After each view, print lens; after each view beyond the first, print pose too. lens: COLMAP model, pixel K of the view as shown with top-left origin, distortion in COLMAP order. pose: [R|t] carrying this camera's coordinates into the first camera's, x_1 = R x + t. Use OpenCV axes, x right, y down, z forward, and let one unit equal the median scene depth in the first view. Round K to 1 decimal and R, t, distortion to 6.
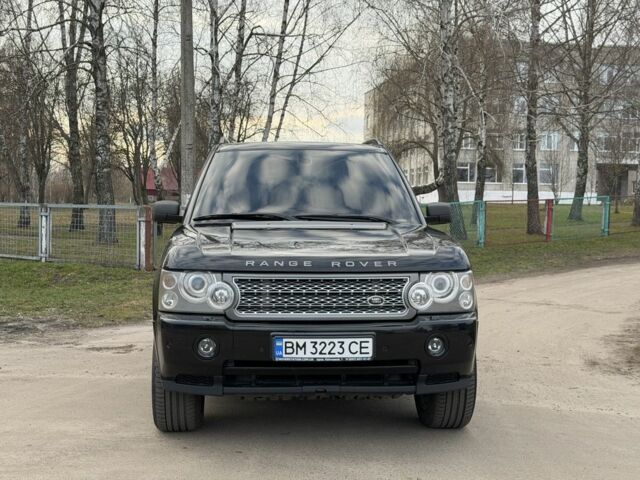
lens RADIAL K [[900.0, 0, 320.0], [0, 900.0, 240.0], [0, 0, 1]] dist [0.145816, -0.074805]
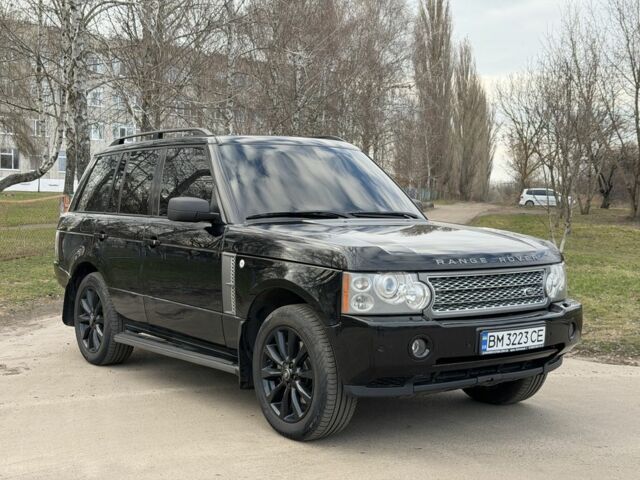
lens RADIAL K [[900.0, 0, 320.0], [0, 900.0, 240.0], [0, 0, 1]] dist [0.145816, -0.074805]
pose [[0.844496, -0.024866, 0.534984, -0.755589], [0.017394, 0.999668, 0.019007, -0.021326], [-0.535279, -0.006746, 0.844648, 0.216291]]
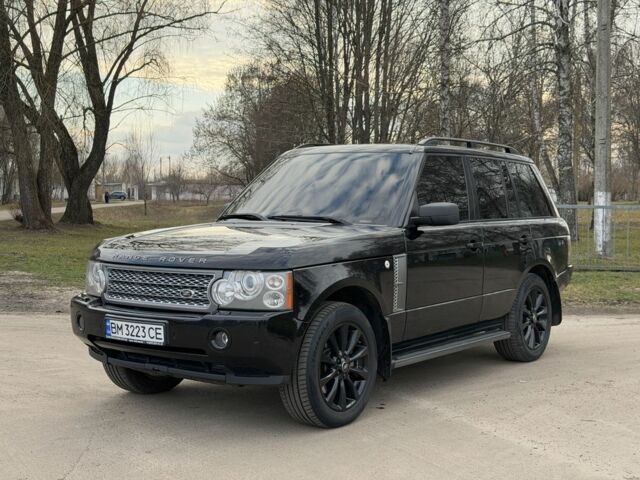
lens RADIAL K [[900.0, 0, 320.0], [0, 900.0, 240.0], [0, 0, 1]] dist [0.145816, -0.074805]
pose [[0.759275, 0.024940, -0.650292, 0.930968], [-0.022432, 0.999675, 0.012148, -0.015887], [0.650383, 0.005364, 0.759587, 0.270581]]
